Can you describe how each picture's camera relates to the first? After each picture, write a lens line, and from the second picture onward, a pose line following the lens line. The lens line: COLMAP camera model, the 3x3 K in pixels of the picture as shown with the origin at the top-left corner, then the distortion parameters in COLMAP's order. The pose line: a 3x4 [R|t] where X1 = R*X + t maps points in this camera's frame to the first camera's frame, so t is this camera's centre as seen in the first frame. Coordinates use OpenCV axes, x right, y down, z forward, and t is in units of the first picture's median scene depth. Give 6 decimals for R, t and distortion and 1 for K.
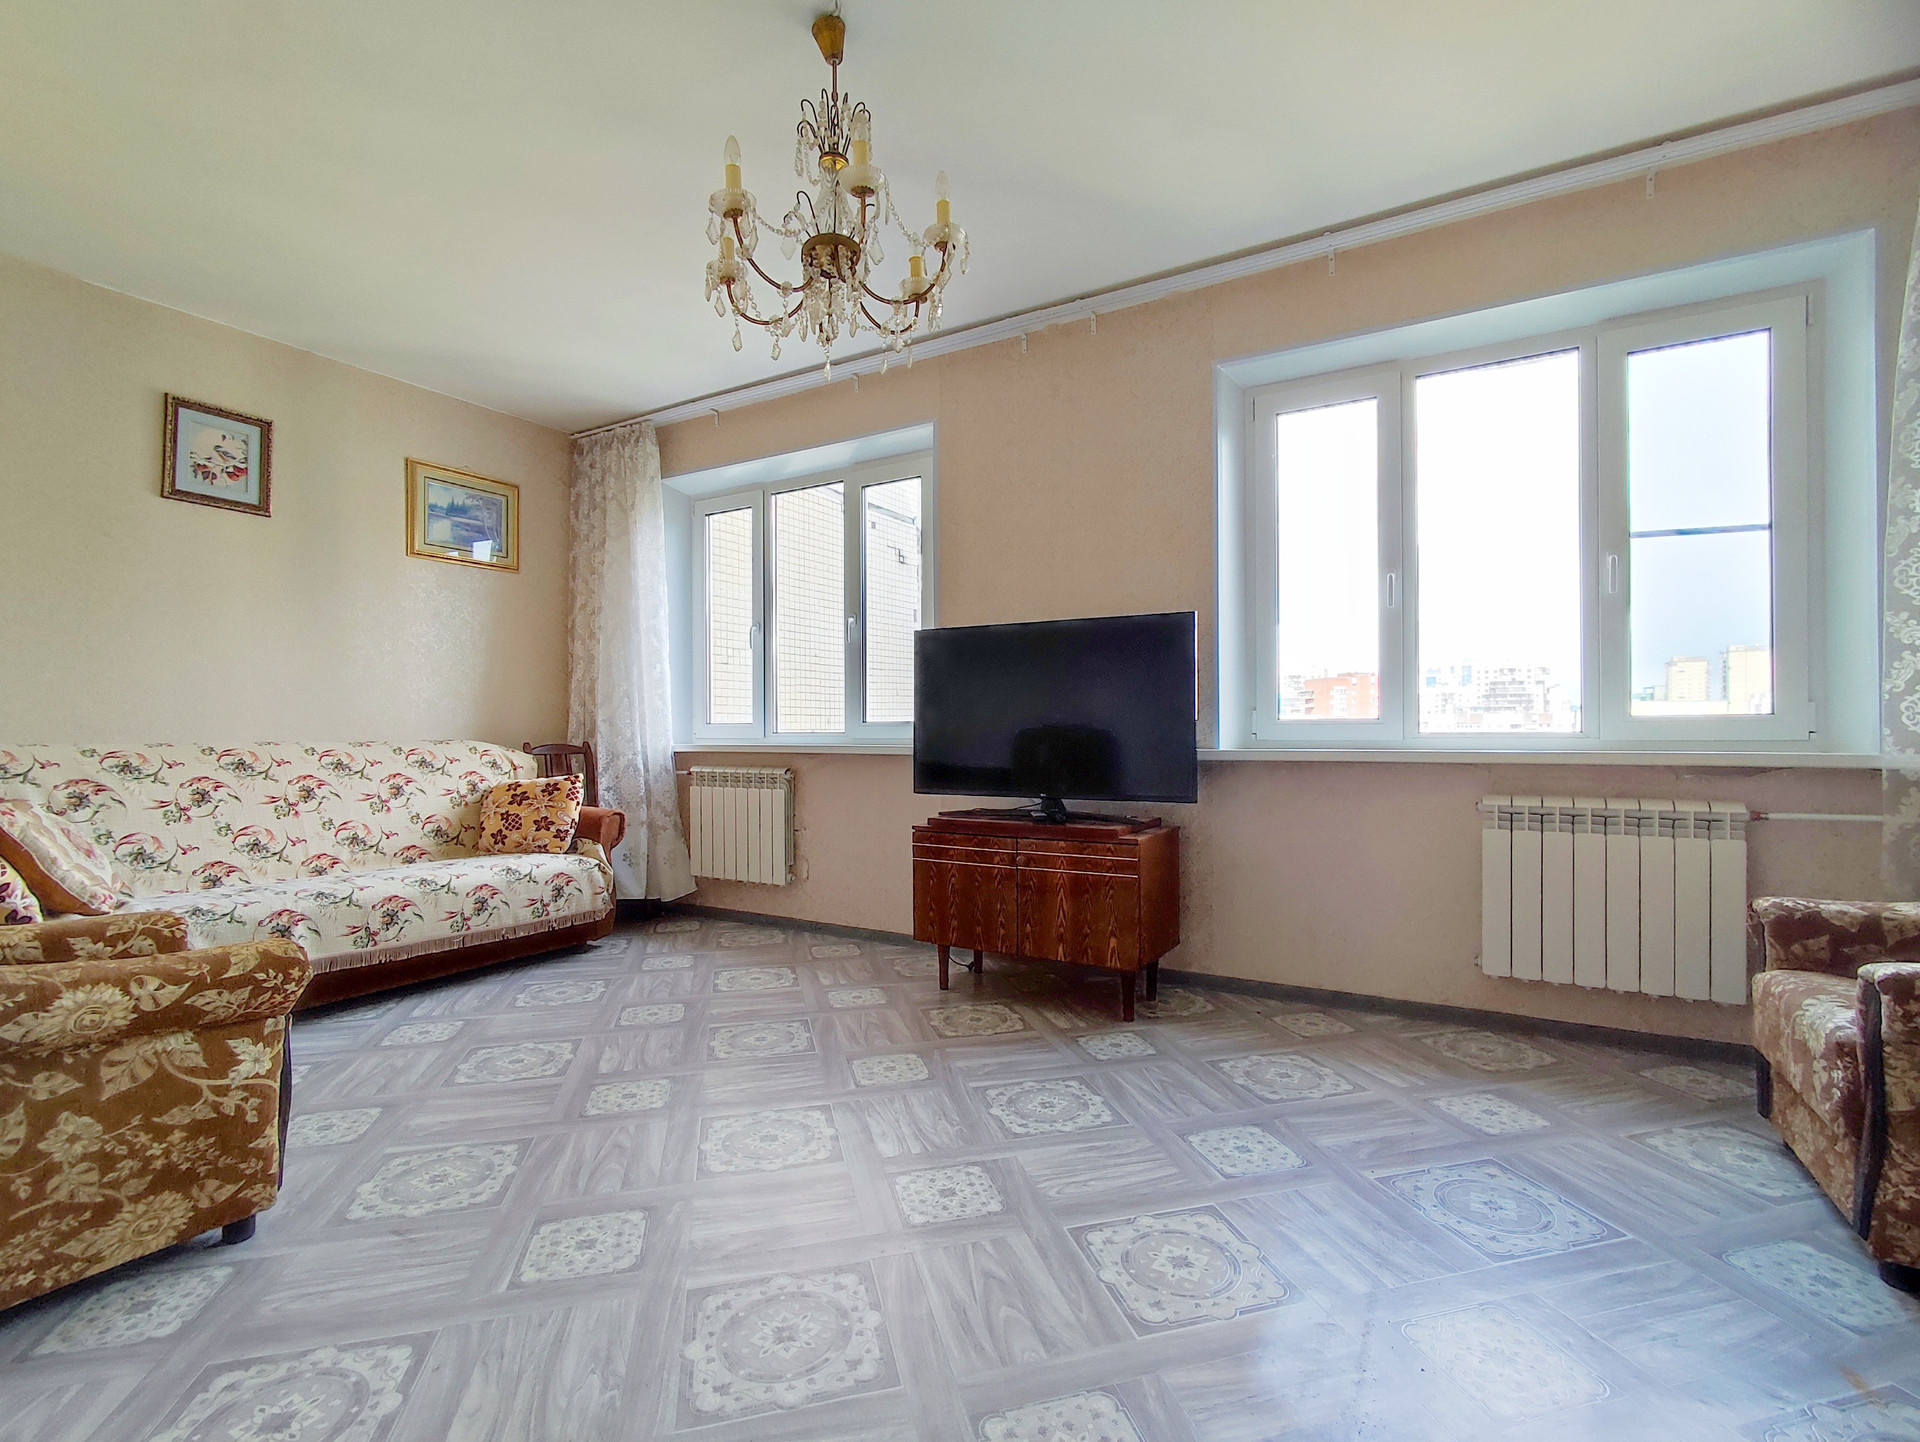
lens RADIAL K [[921.6, 0, 972.3], [0, 921.6, 704.7], [0, 0, 1]] dist [0.024151, 0.000158]
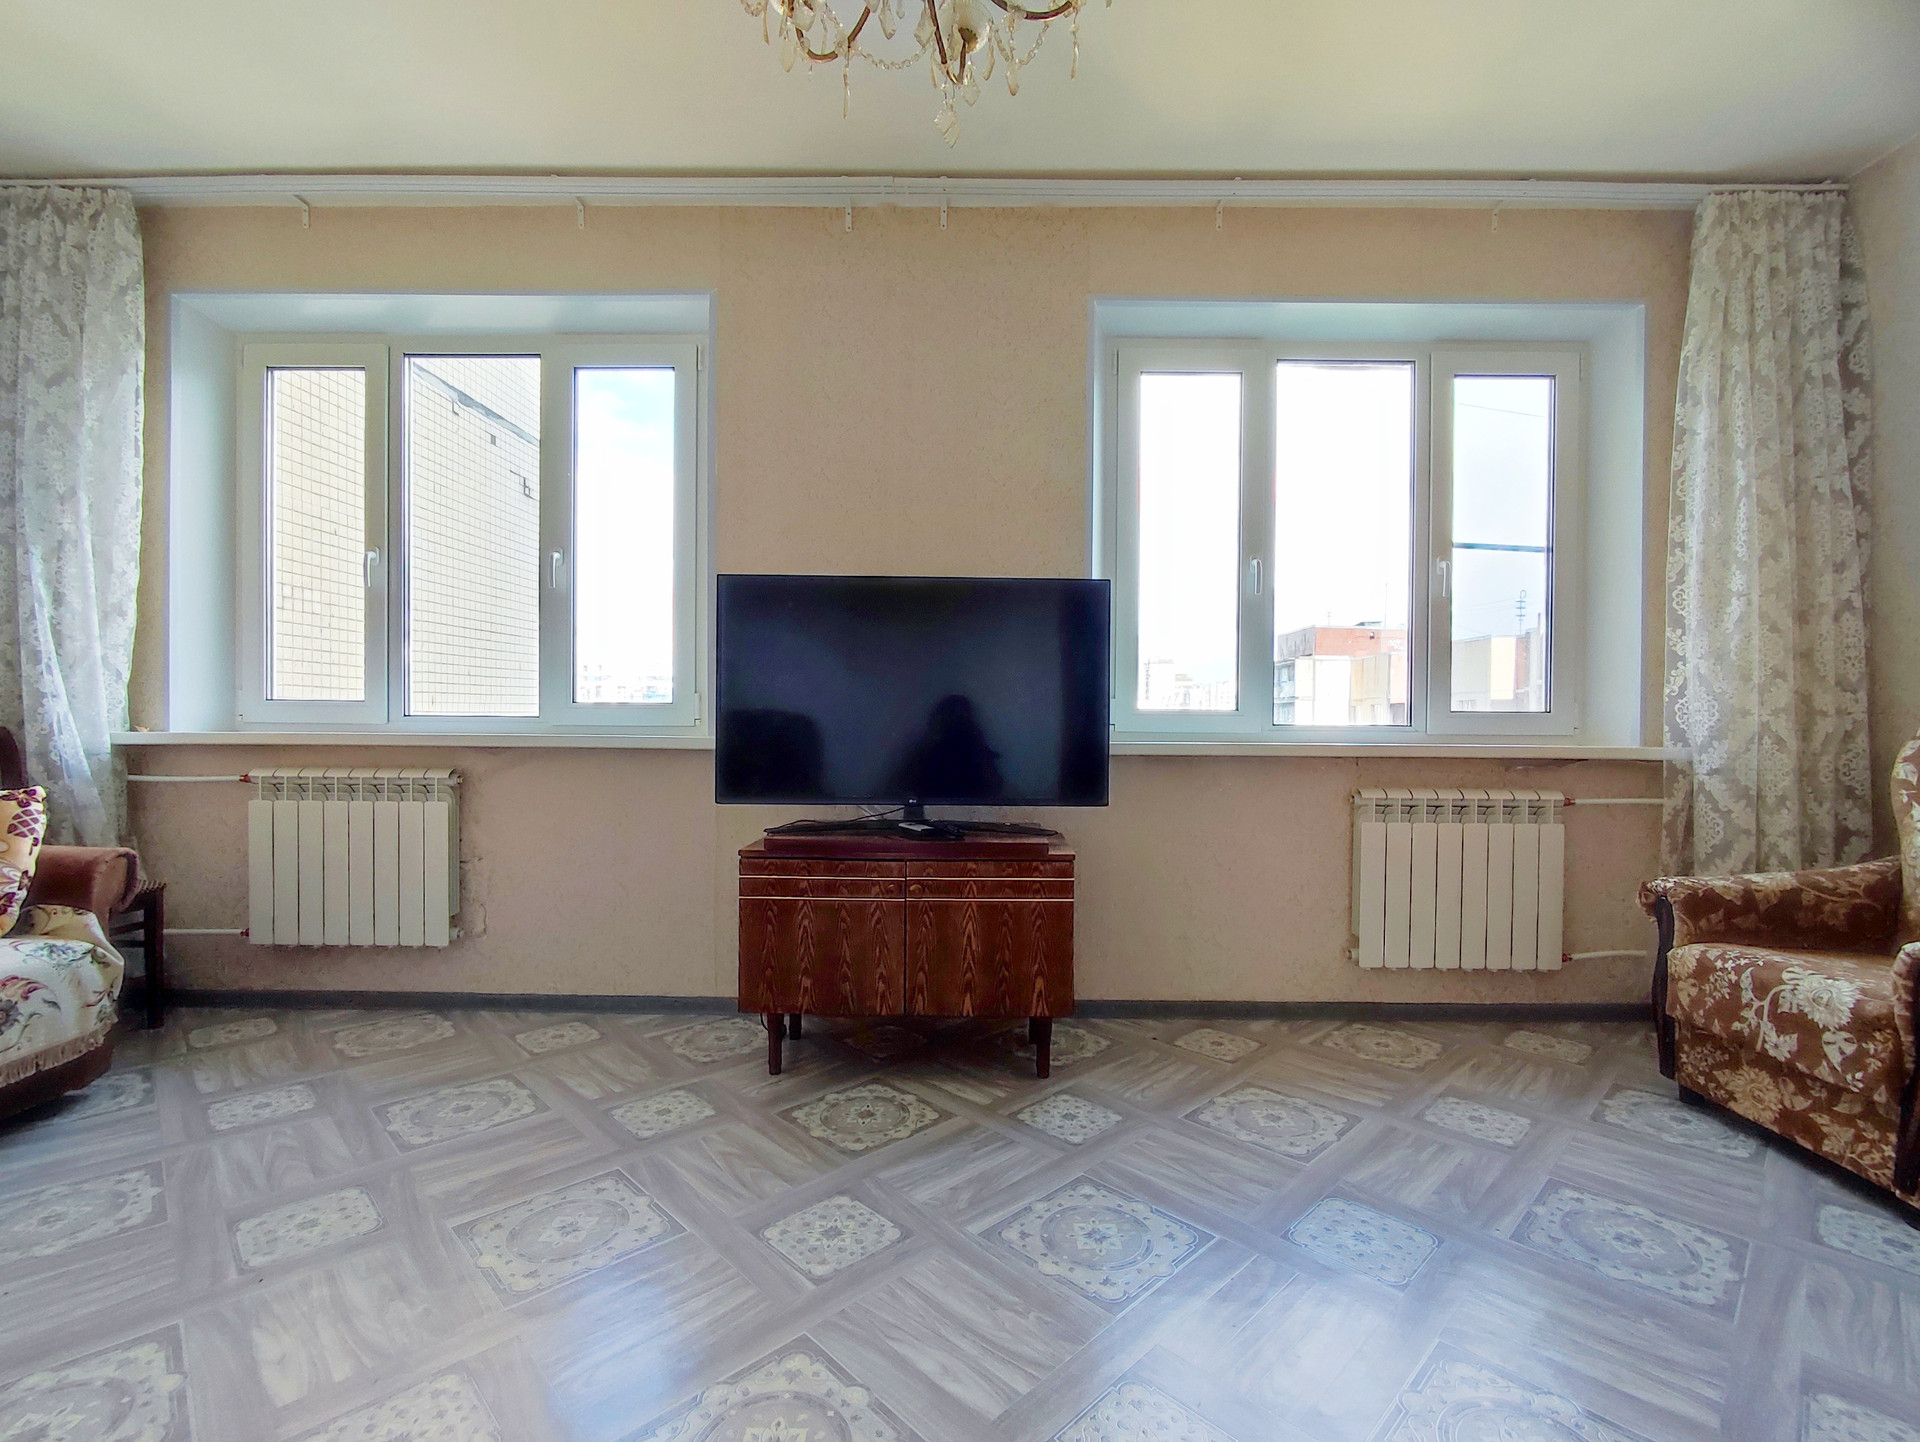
lens RADIAL K [[895.6, 0, 966.2], [0, 895.6, 720.0], [0, 0, 1]] dist [0.008458, 0.000335]
pose [[0.865100, 0.013744, 0.501412, -0.265475], [-0.026913, 0.999456, 0.019038, 0.014252], [-0.500878, -0.029964, 0.864999, 0.333387]]
